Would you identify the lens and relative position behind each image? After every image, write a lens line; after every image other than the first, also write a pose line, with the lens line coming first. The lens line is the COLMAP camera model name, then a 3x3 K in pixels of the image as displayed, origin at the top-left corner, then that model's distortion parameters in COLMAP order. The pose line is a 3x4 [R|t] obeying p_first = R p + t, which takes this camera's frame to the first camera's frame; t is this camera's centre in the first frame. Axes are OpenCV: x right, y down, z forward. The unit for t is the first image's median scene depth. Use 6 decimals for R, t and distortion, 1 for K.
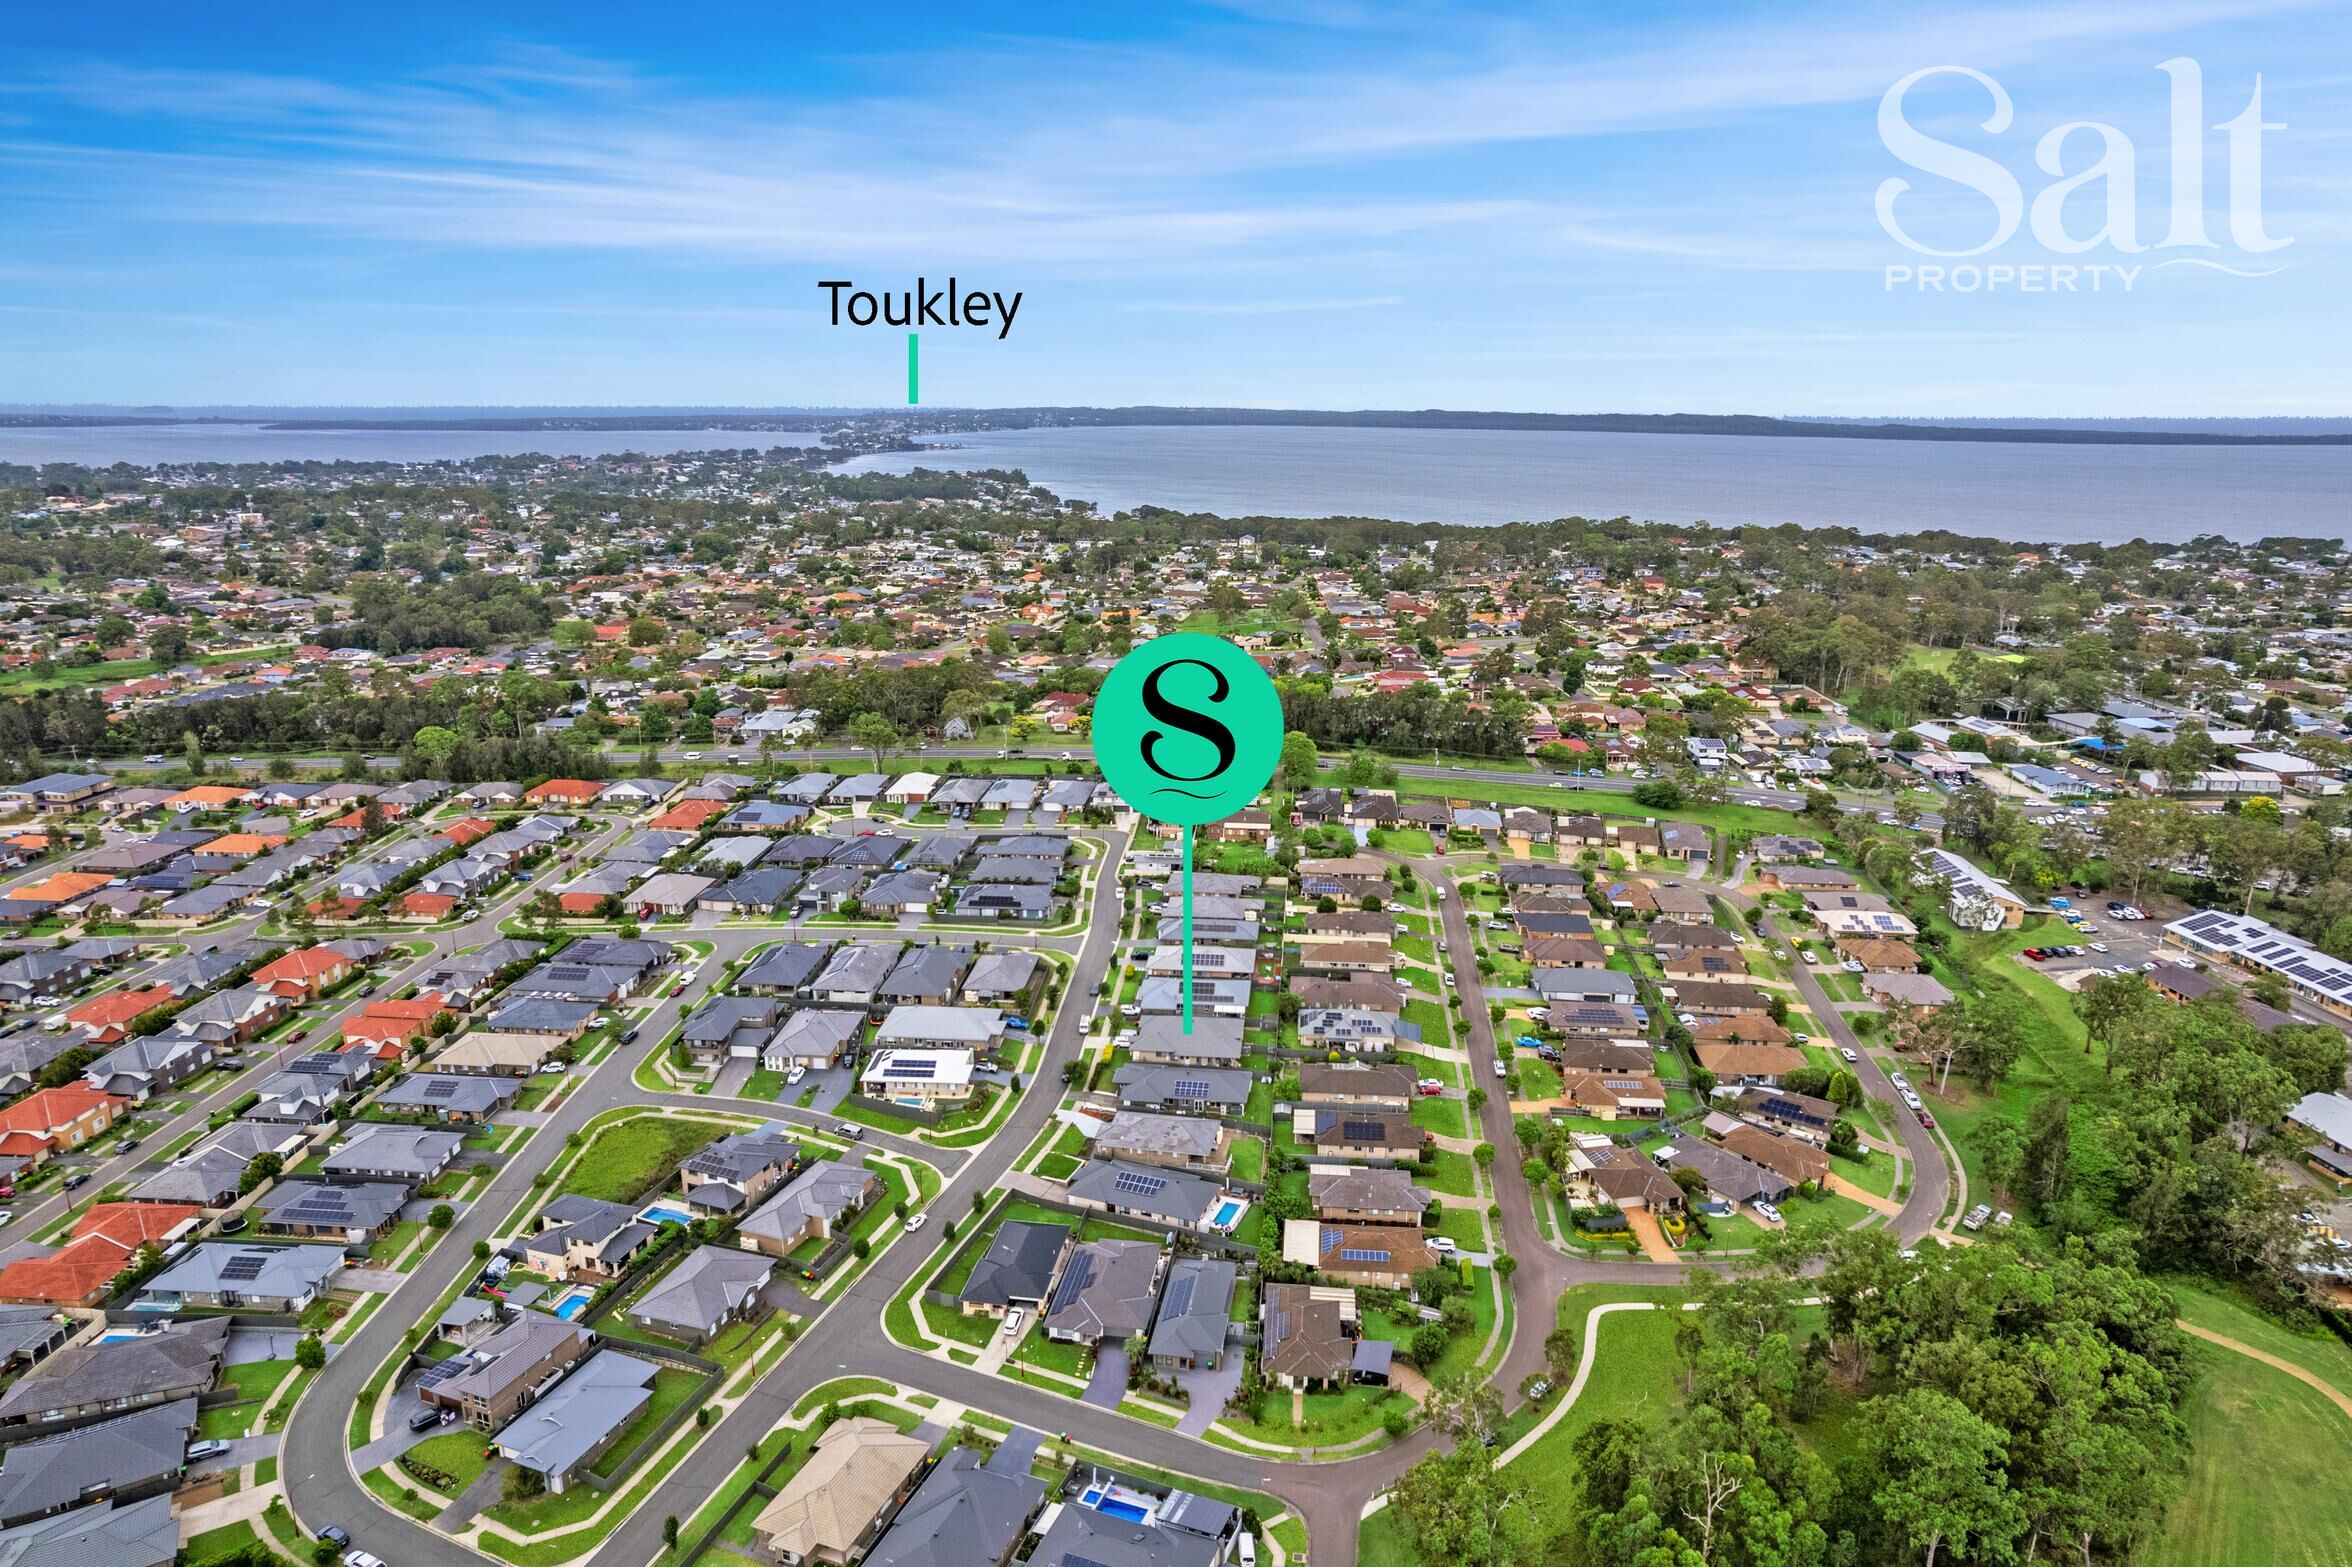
lens RADIAL K [[1501.8, 0, 1197.7], [0, 1501.8, 793.4], [0, 0, 1]] dist [-0.078337, 0.073122]
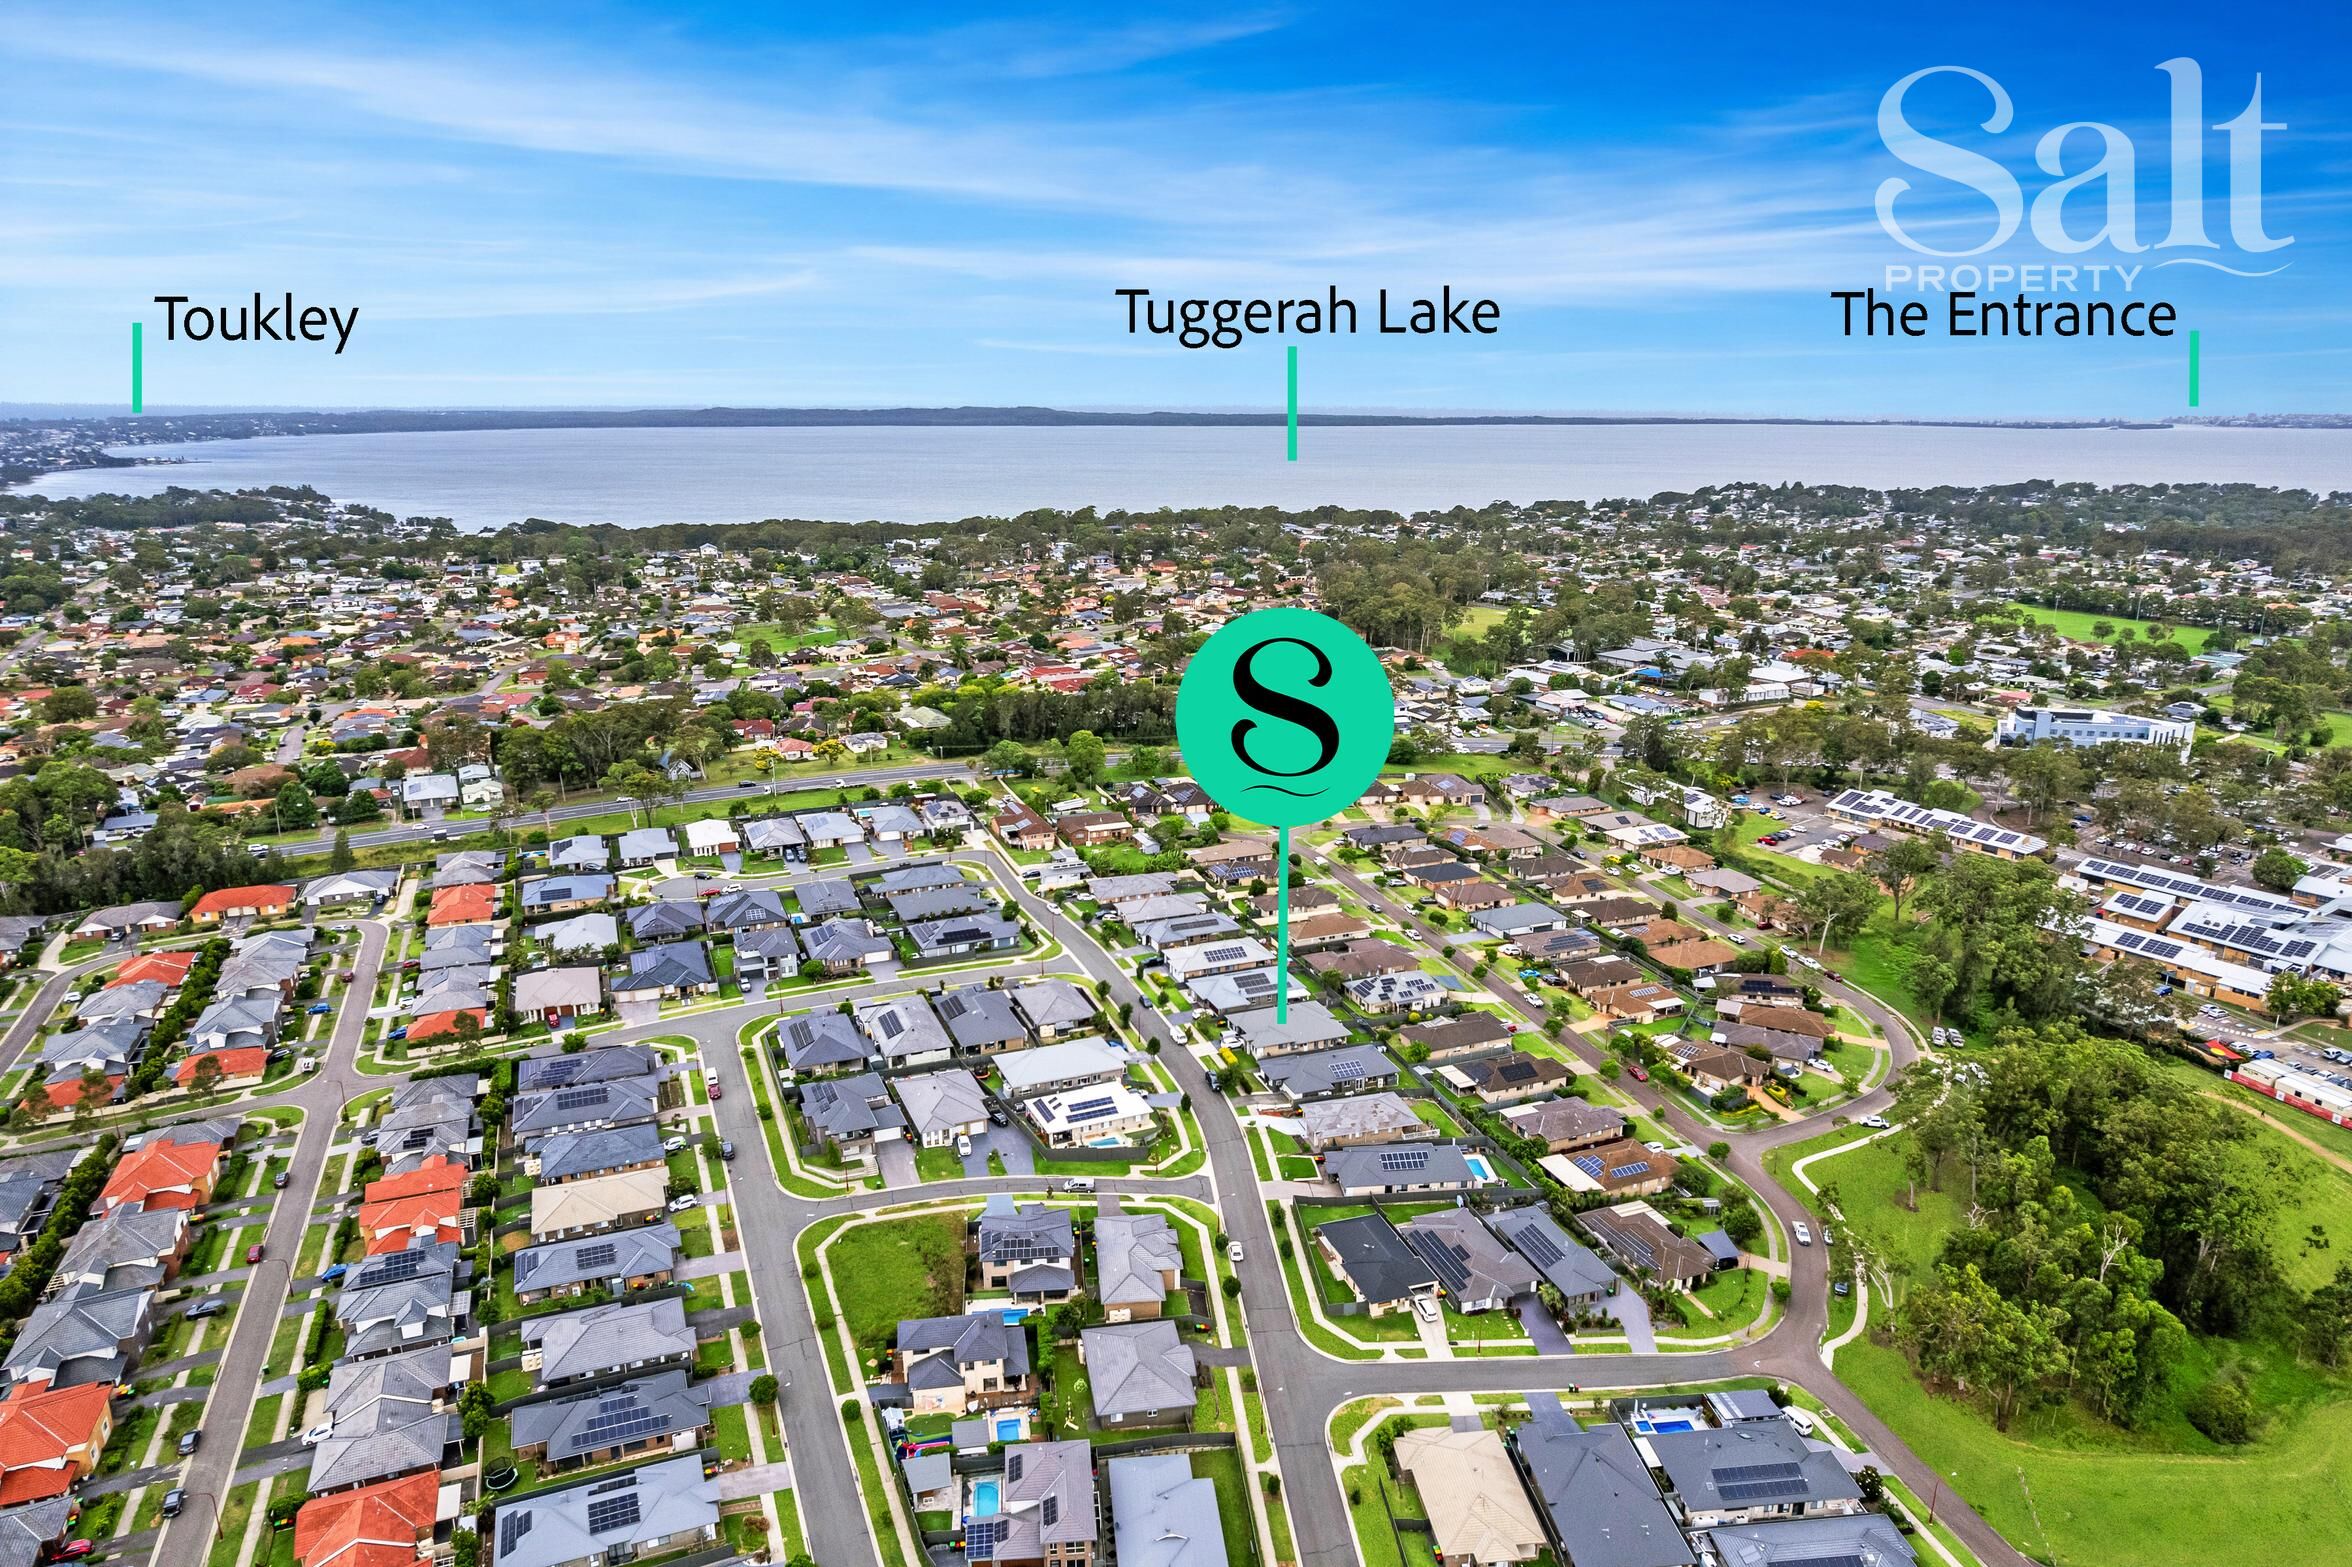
lens RADIAL K [[1501.8, 0, 1197.7], [0, 1501.8, 793.4], [0, 0, 1]] dist [-0.078337, 0.073122]
pose [[0.889741, -0.123119, 0.439548, -0.519540], [0.121623, 0.992070, 0.031690, -0.036542], [-0.439965, 0.025263, 0.897660, 0.111768]]
